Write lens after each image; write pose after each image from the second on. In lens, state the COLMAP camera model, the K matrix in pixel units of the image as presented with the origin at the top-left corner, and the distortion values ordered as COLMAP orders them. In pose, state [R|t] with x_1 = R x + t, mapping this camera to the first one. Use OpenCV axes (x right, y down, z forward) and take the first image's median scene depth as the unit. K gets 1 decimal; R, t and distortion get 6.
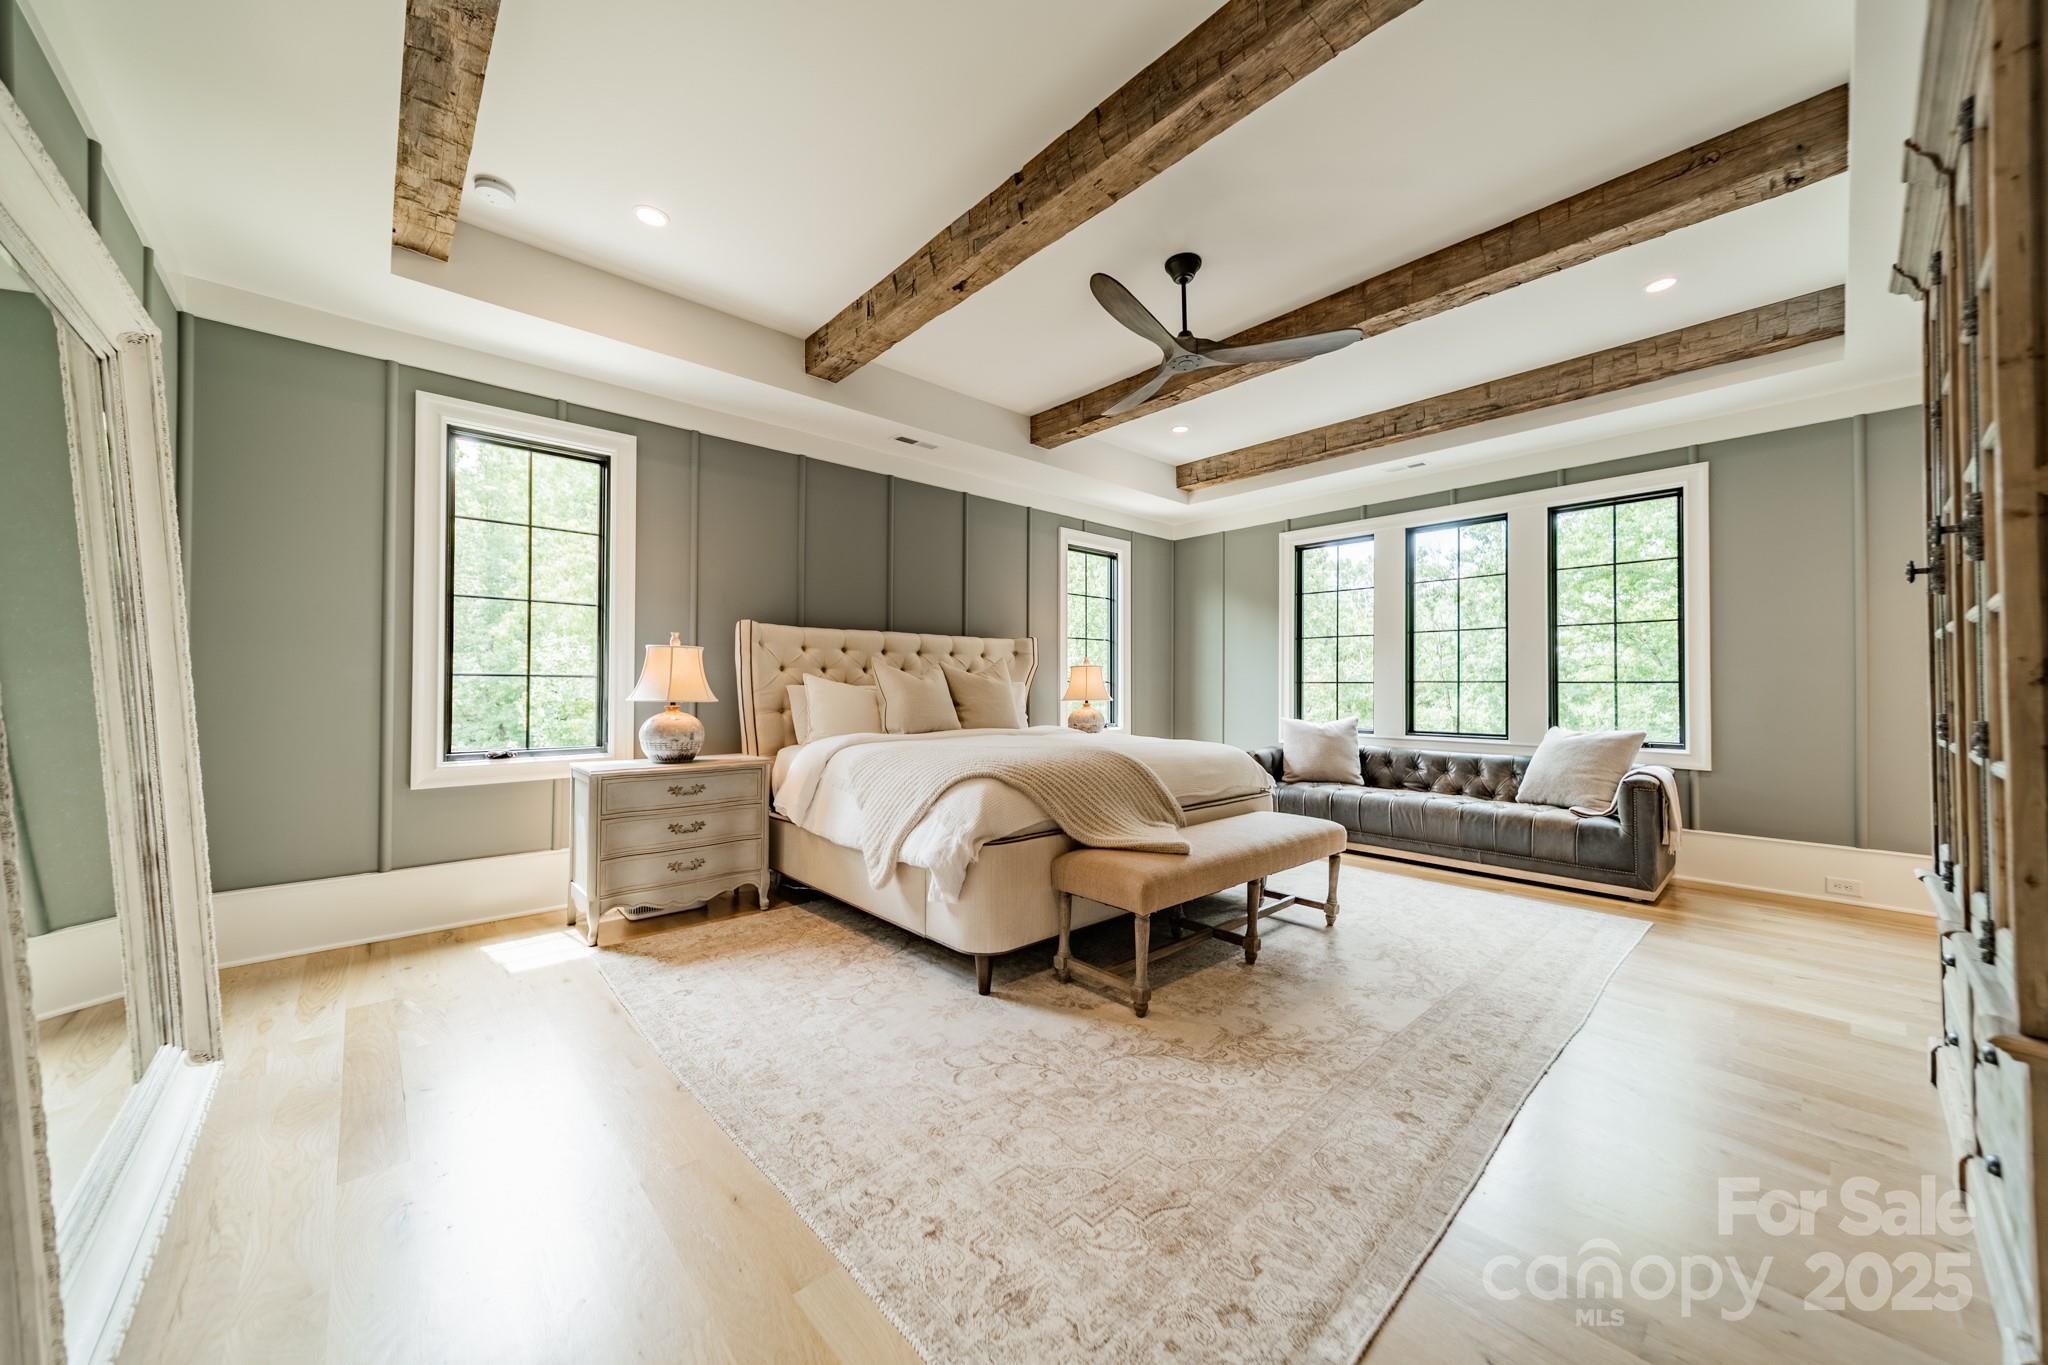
lens RADIAL K [[727.7, 0, 1024.1], [0, 727.7, 685.8], [0, 0, 1]] dist [0.011104, -0.000149]
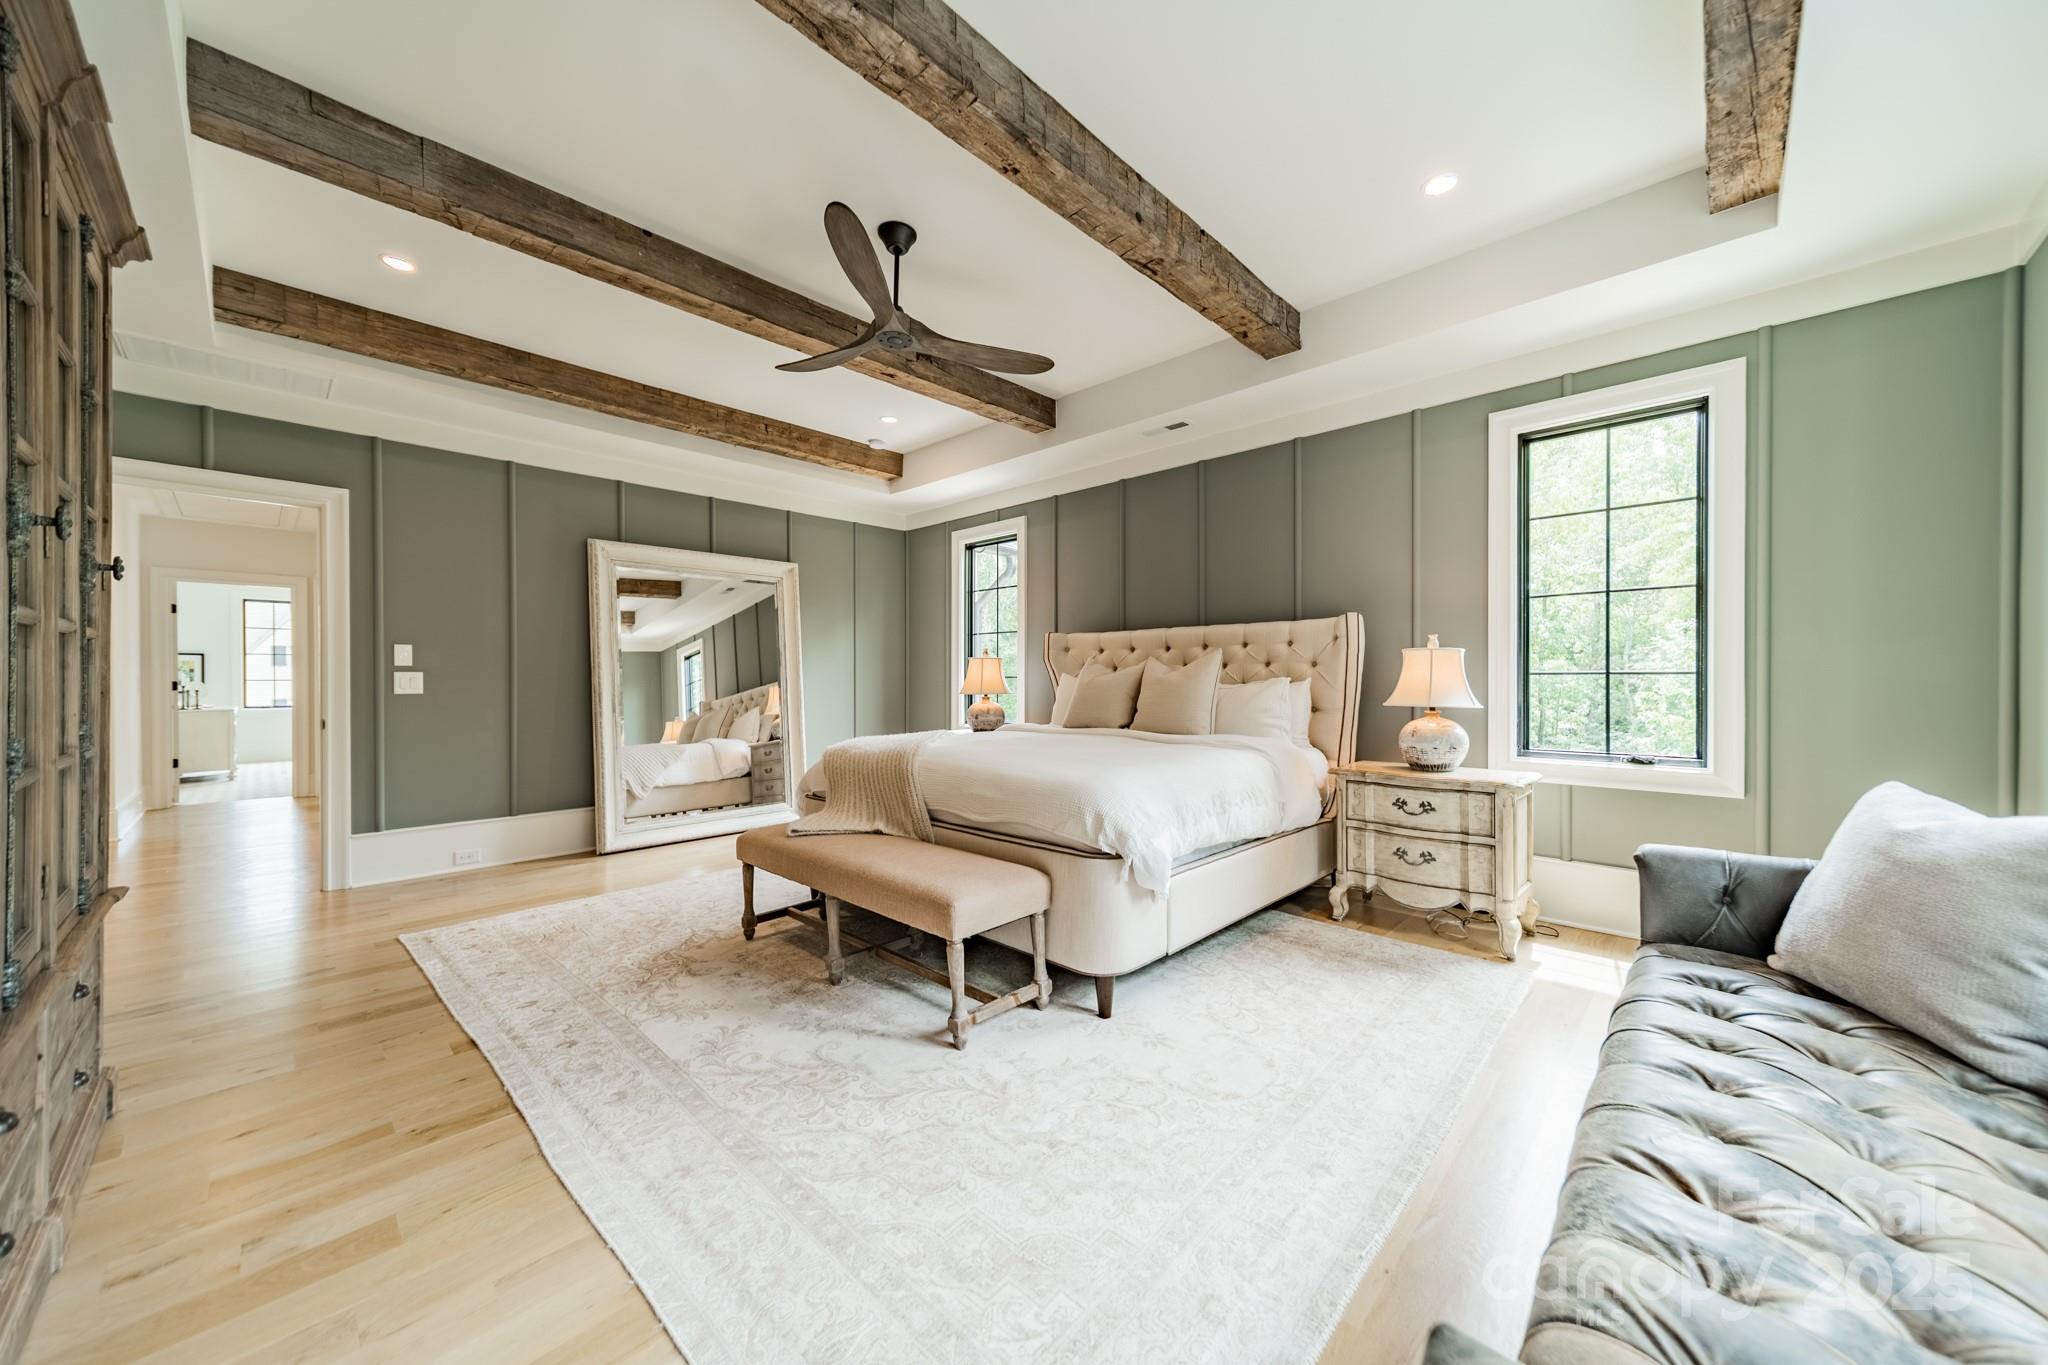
lens RADIAL K [[727.7, 0, 1024.1], [0, 727.7, 685.8], [0, 0, 1]] dist [0.011104, -0.000149]
pose [[0.072673, 0.006394, -0.997335, 1.173439], [0.003501, 0.999972, 0.006666, -0.005144], [0.997350, -0.003976, 0.072648, 1.099383]]
